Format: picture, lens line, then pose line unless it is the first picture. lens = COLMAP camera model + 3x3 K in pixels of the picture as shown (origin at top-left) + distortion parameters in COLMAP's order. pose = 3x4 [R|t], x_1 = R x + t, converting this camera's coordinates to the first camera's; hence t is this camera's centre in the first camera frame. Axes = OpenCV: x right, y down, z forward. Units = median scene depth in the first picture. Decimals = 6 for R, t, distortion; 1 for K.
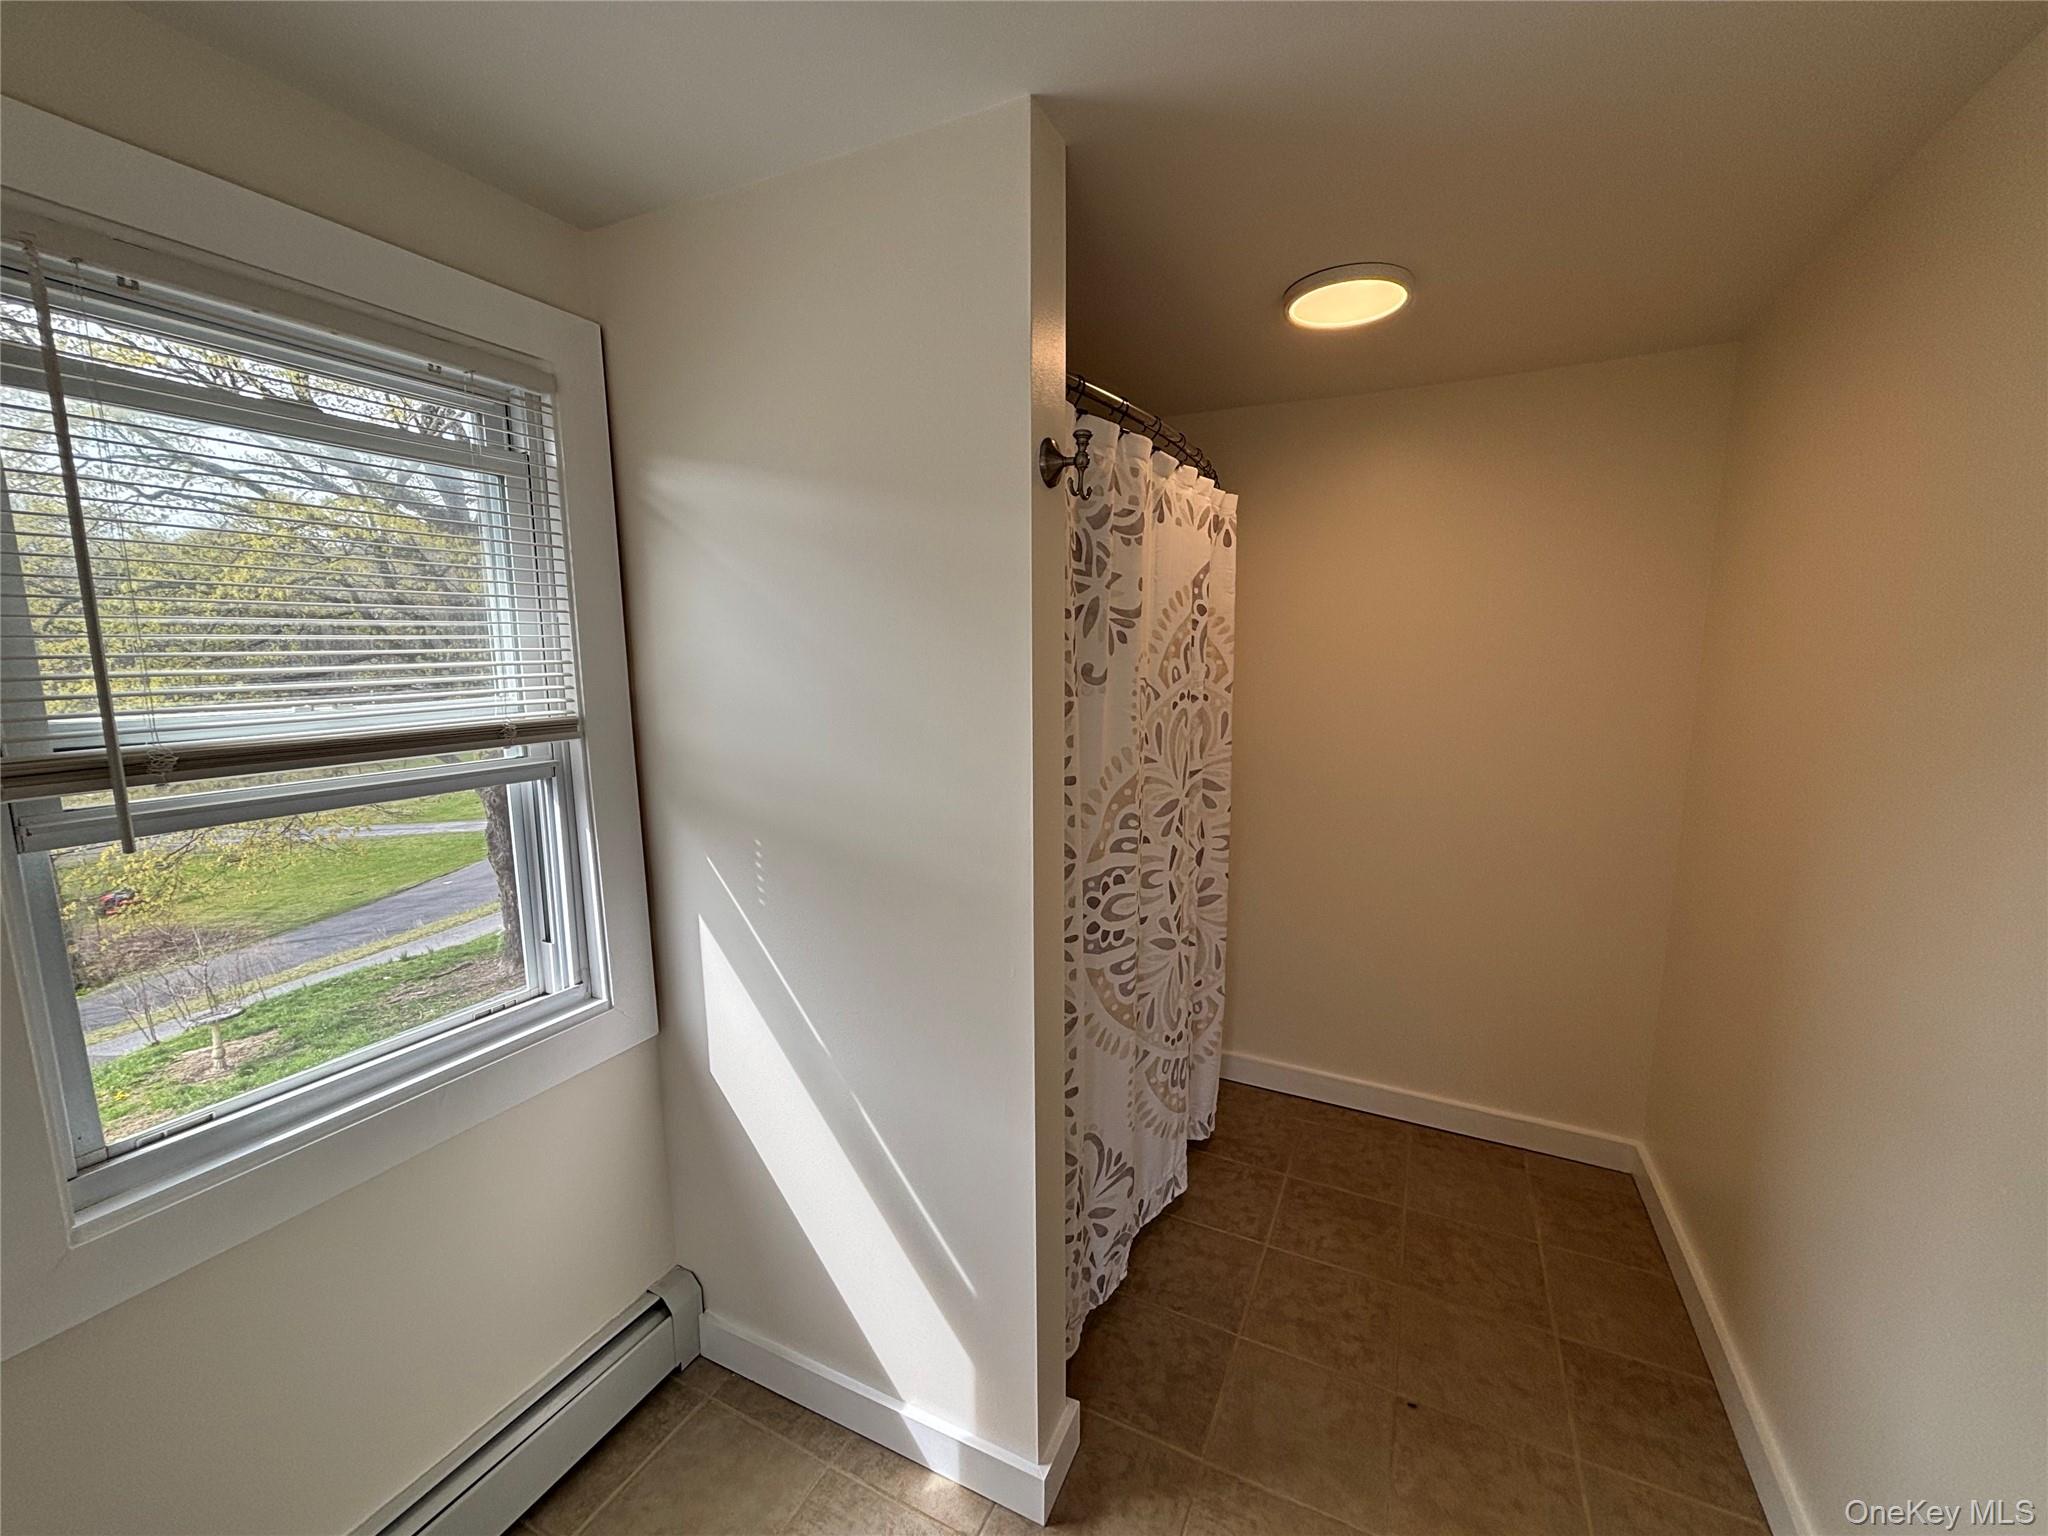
lens RADIAL K [[828.4, 0, 1026.5], [0, 828.4, 770.0], [0, 0, 1]] dist [0.003101, 0.000508]
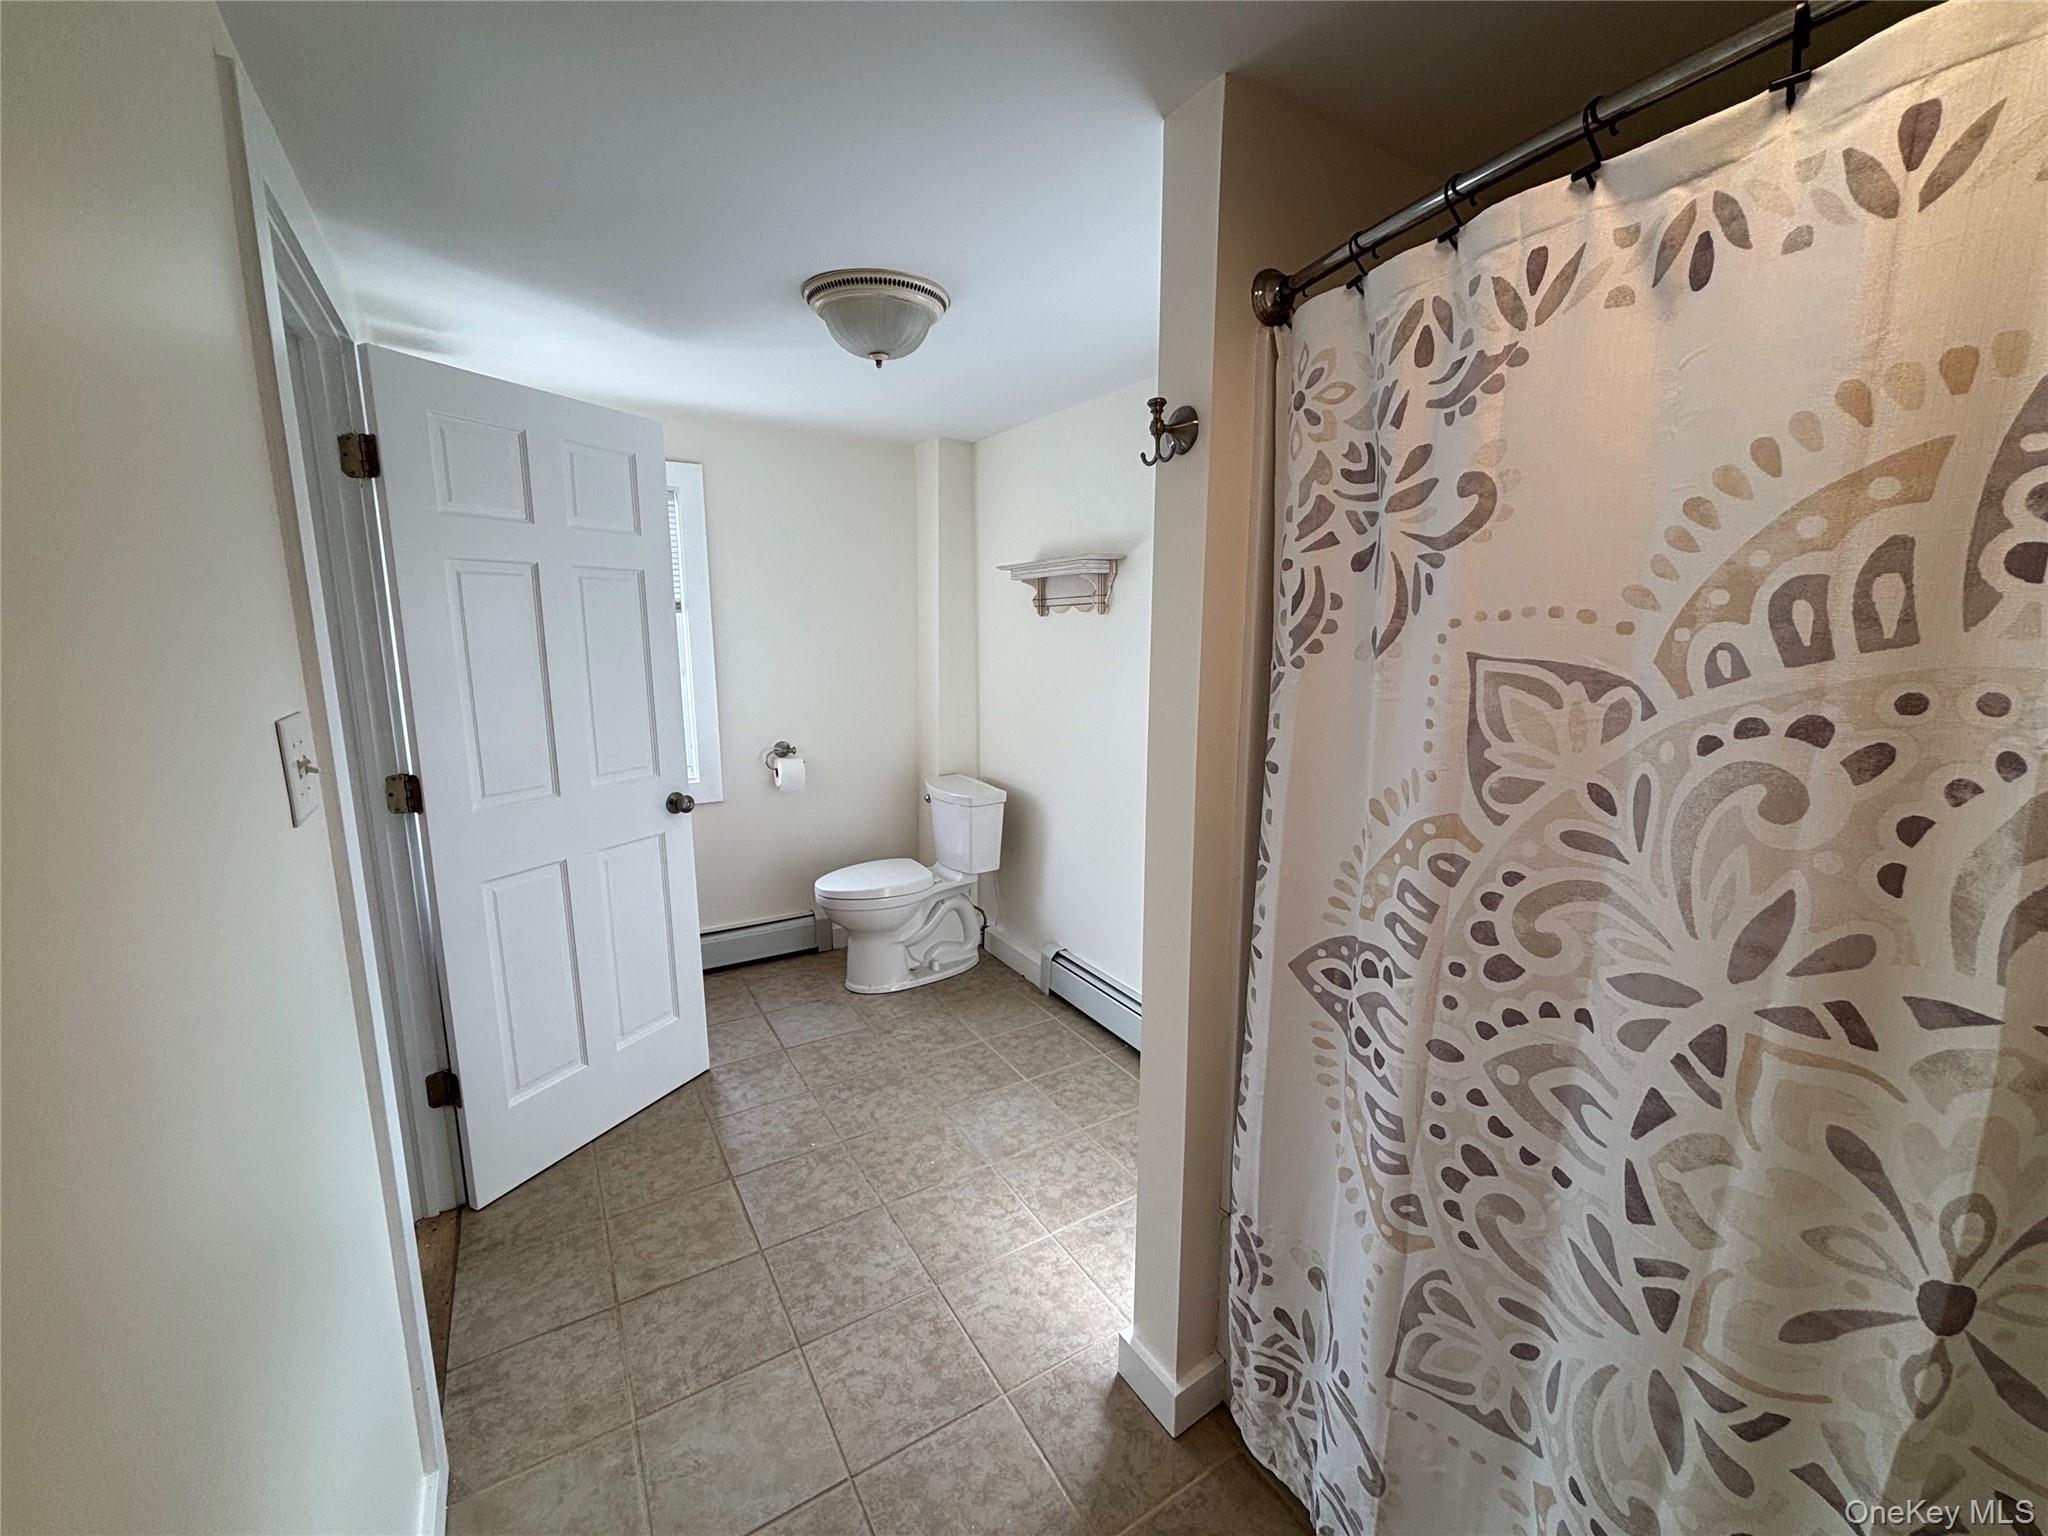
lens RADIAL K [[828.4, 0, 1026.5], [0, 828.4, 770.0], [0, 0, 1]] dist [0.003101, 0.000508]
pose [[-0.540041, 0.133347, -0.831008, 0.681615], [-0.138598, 0.959799, 0.244083, -0.118423], [0.830148, 0.246991, -0.499849, 0.941146]]
